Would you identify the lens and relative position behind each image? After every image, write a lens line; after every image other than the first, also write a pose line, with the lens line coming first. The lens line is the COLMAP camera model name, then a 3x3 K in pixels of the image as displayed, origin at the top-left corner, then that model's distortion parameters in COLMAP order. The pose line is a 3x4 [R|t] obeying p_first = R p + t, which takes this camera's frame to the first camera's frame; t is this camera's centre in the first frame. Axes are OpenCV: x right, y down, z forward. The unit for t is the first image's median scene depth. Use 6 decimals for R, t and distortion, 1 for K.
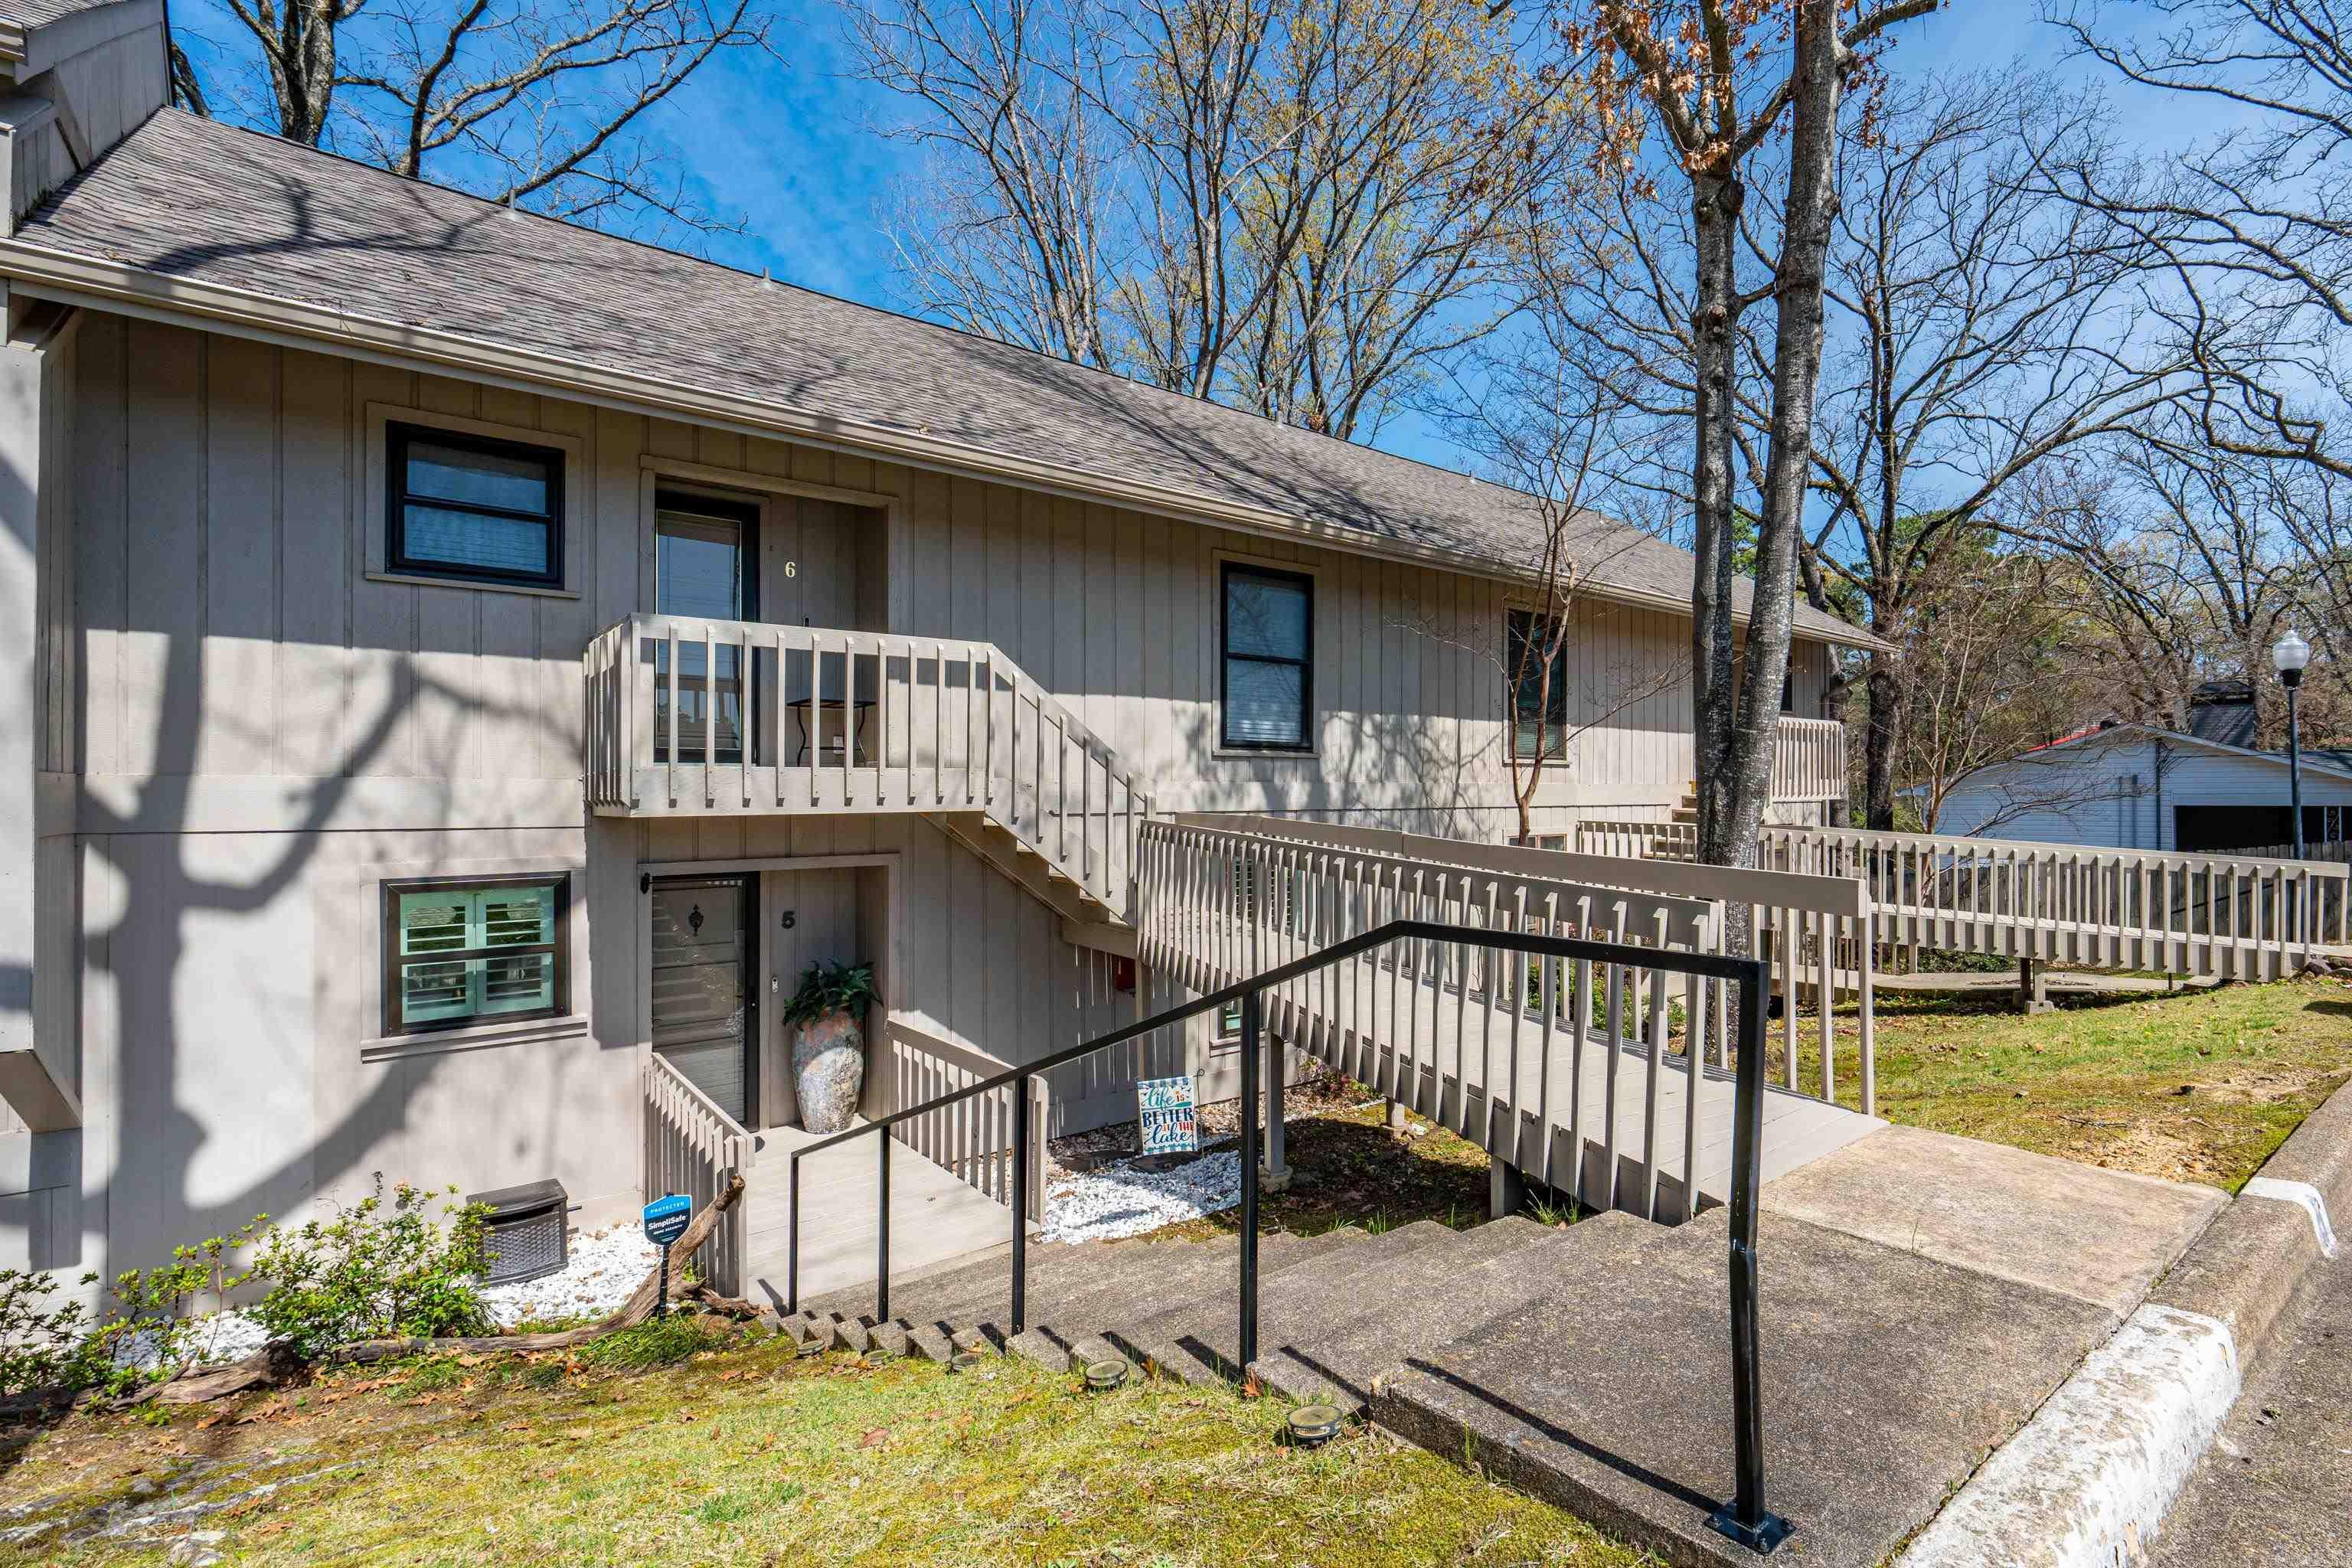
lens RADIAL K [[1090.6, 0, 1246.8], [0, 1090.6, 783.7], [0, 0, 1]] dist [-0.000091, 0.000005]
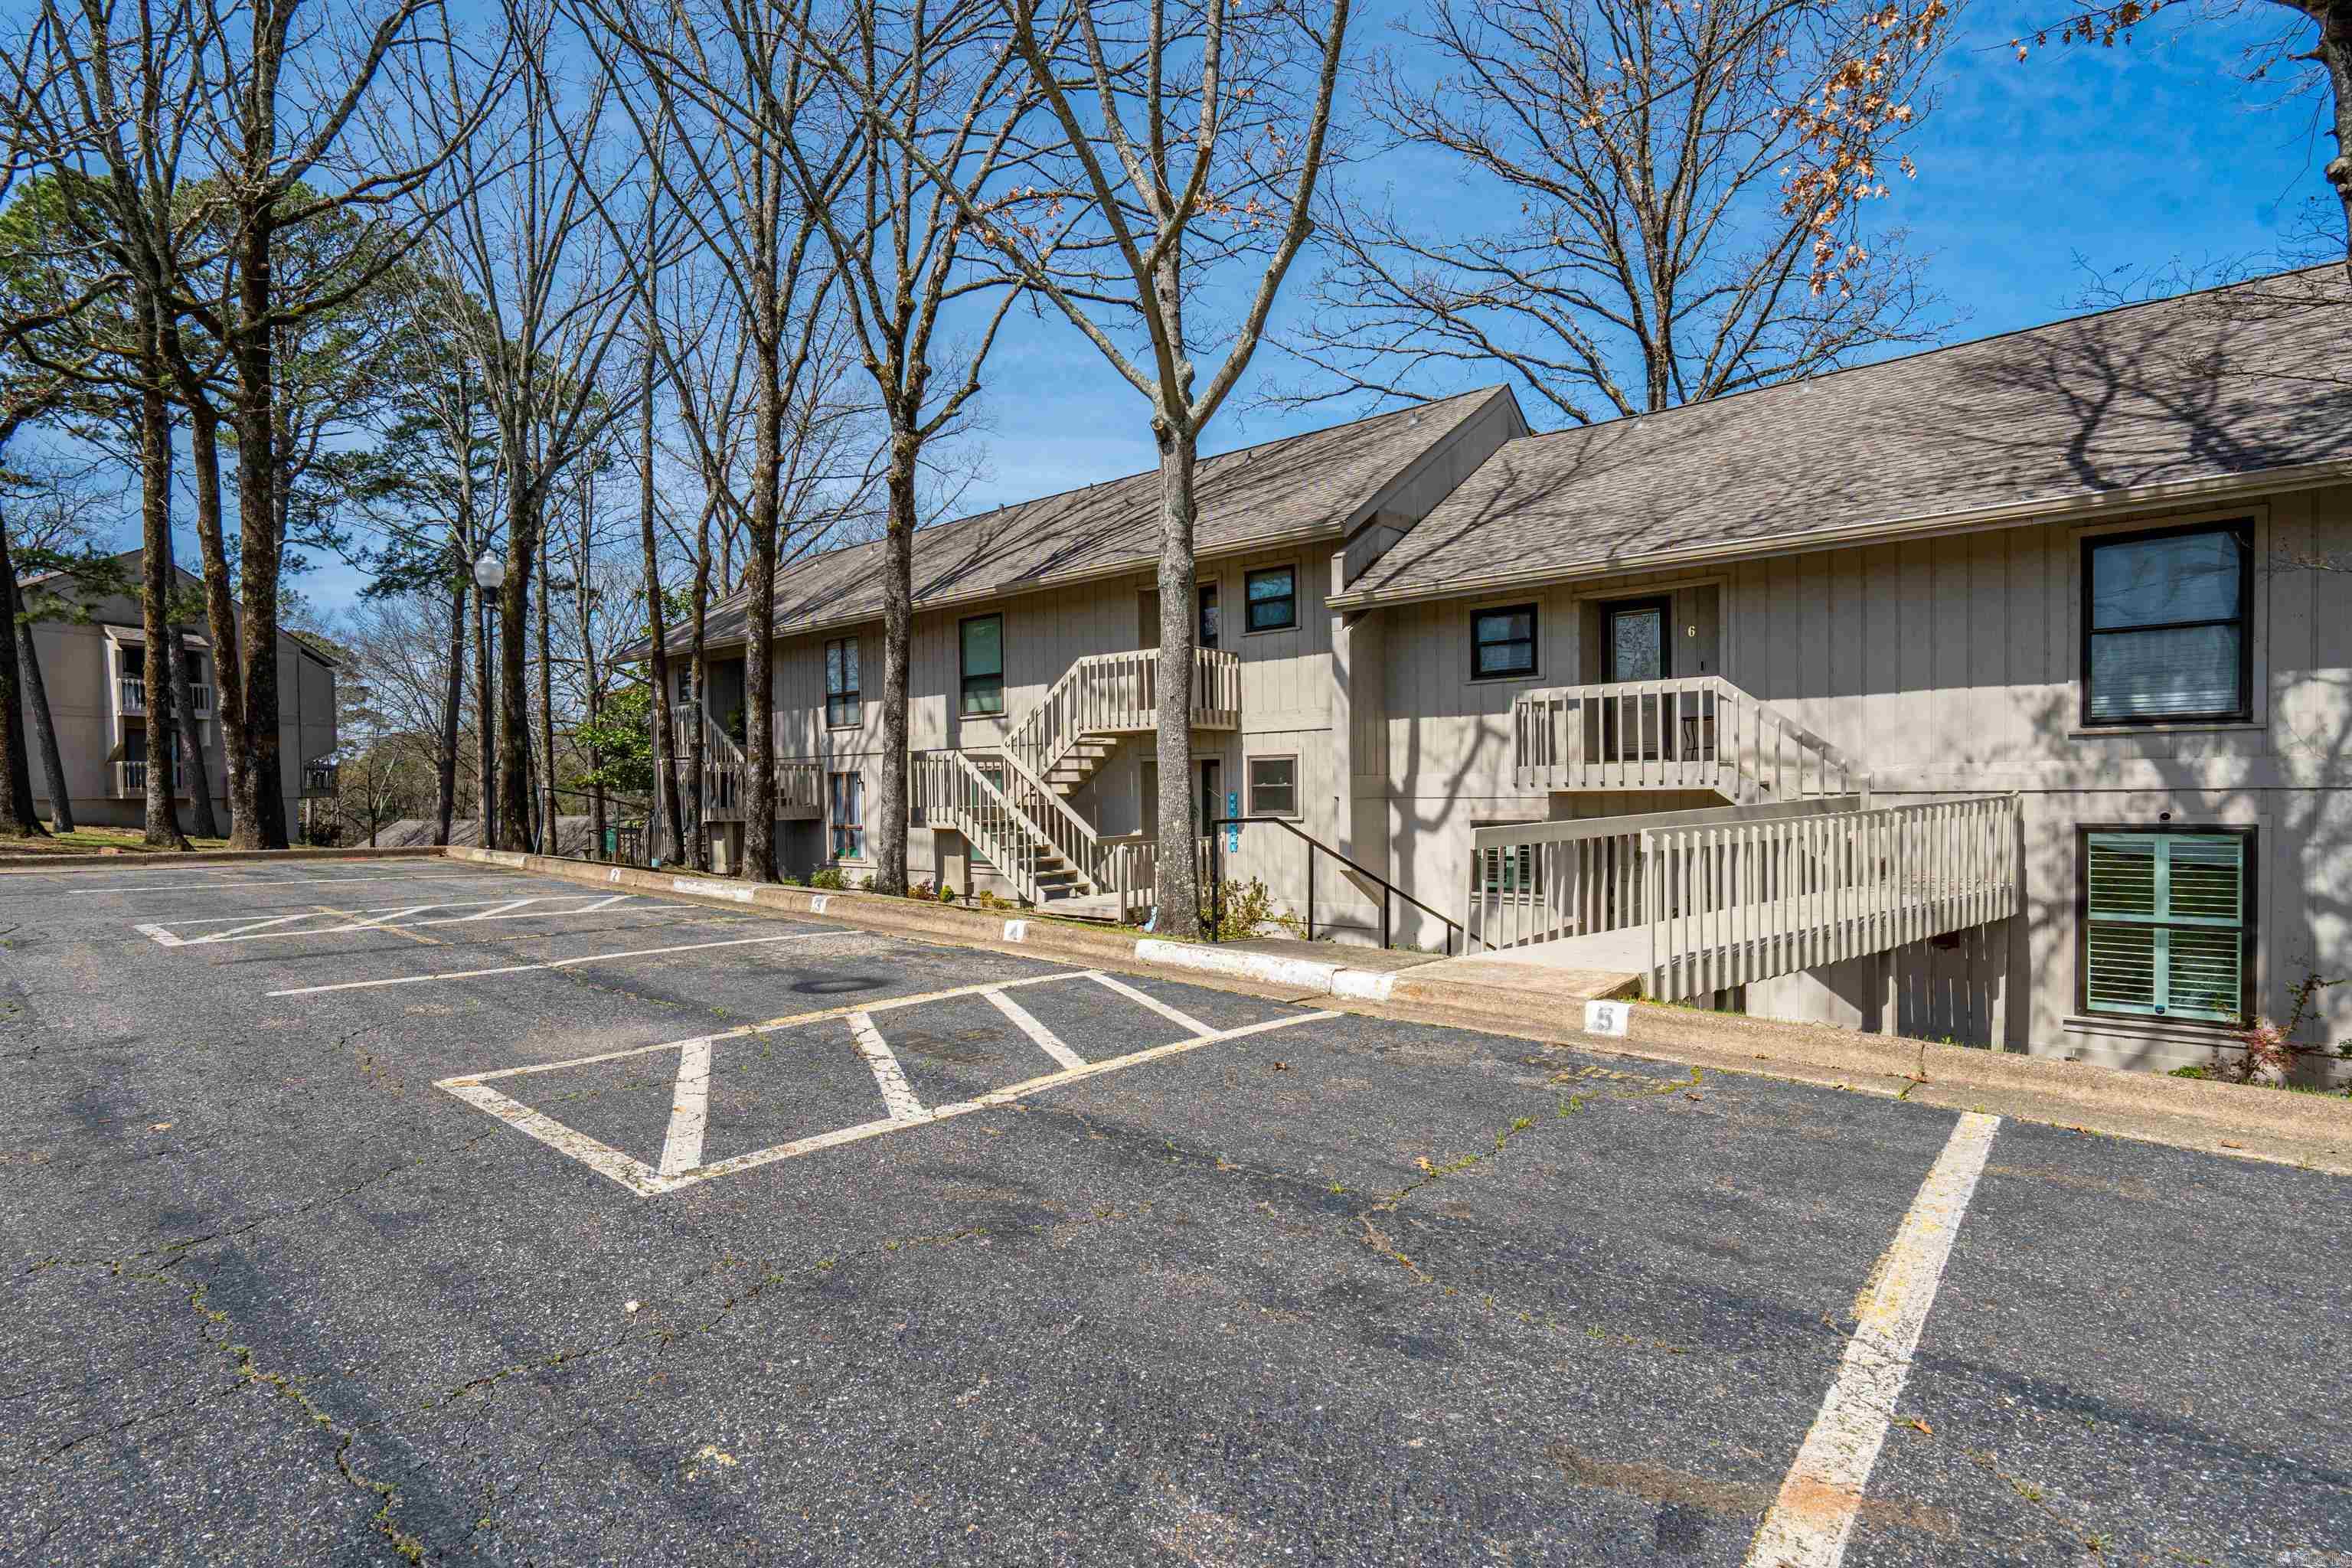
lens RADIAL K [[1134.5, 0, 1176.0], [0, 1134.5, 784.0], [0, 0, 1]] dist [0.000181, -0.000062]
pose [[0.198031, -0.006704, -0.980173, 1.071965], [0.021051, 0.999775, -0.002585, 0.005775], [0.979970, -0.020122, 0.198127, -0.030188]]
